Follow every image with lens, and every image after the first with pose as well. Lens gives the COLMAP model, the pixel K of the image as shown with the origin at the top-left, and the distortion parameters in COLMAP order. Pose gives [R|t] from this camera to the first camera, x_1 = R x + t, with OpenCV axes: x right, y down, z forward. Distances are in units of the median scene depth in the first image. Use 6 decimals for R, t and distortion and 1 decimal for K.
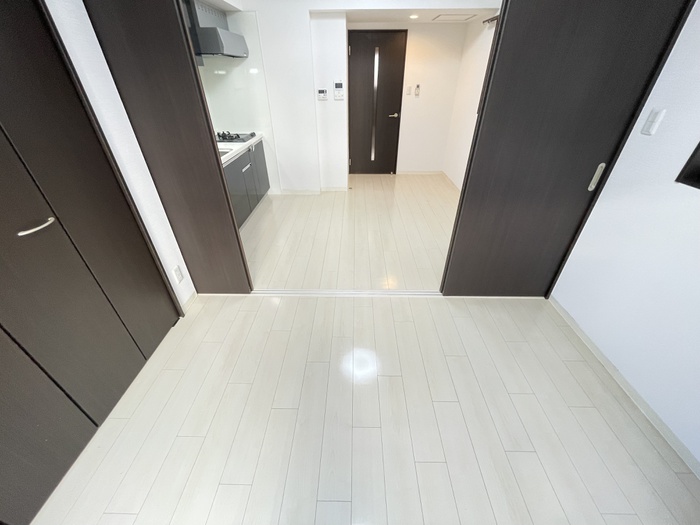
lens RADIAL K [[283.8, 0, 350.0], [0, 283.8, 262.5], [0, 0, 1]] dist [0.000233, -0.000213]
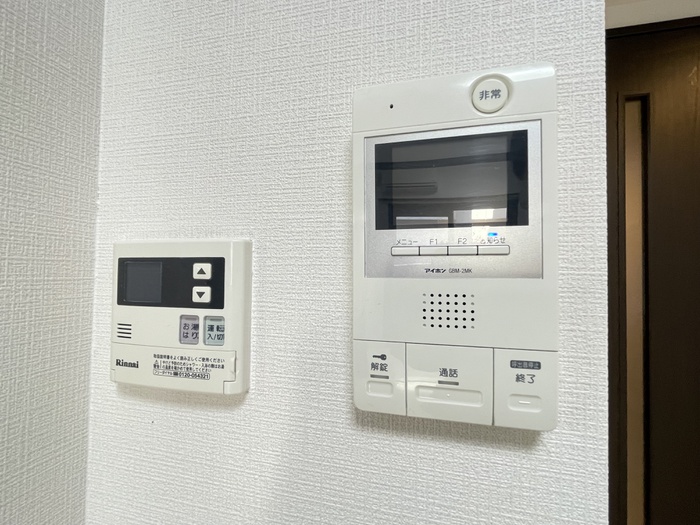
lens RADIAL K [[346.4, 0, 350.0], [0, 346.4, 262.5], [0, 0, 1]] dist [-0.000012, -0.000008]
pose [[0.967954, 0.006354, -0.251046, -0.043530], [-0.148698, 0.820093, -0.552573, -0.616486], [0.202370, 0.572196, 0.794757, 1.024026]]
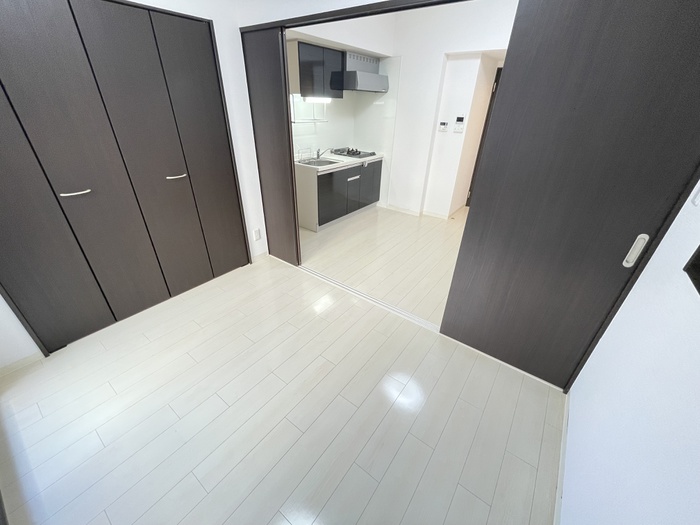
lens RADIAL K [[286.1, 0, 350.0], [0, 286.1, 262.5], [0, 0, 1]] dist [-0.001602, -0.000171]
pose [[0.810644, 0.311446, -0.495841, 0.335384], [-0.352154, 0.935864, 0.012099, -0.005964], [0.467807, 0.164805, 0.868329, -0.008413]]
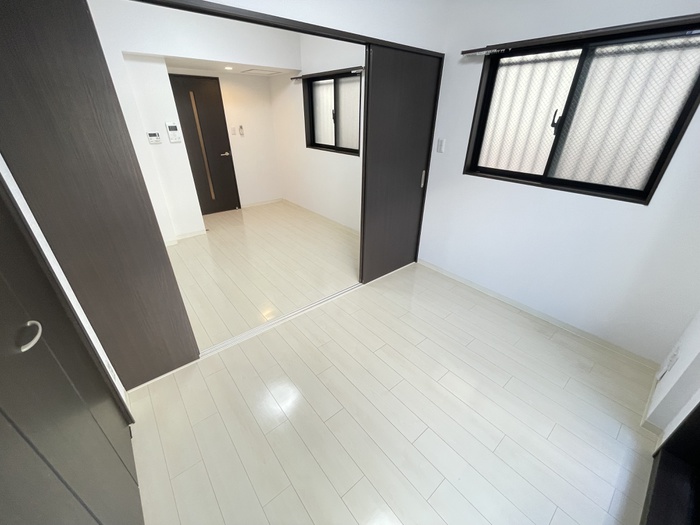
lens RADIAL K [[286.1, 0, 350.0], [0, 286.1, 262.5], [0, 0, 1]] dist [-0.001602, -0.000171]
pose [[0.754415, -0.293372, 0.587189, -0.303491], [0.353266, 0.935426, 0.013487, -0.009144], [-0.553228, 0.197259, 0.809338, -0.010308]]
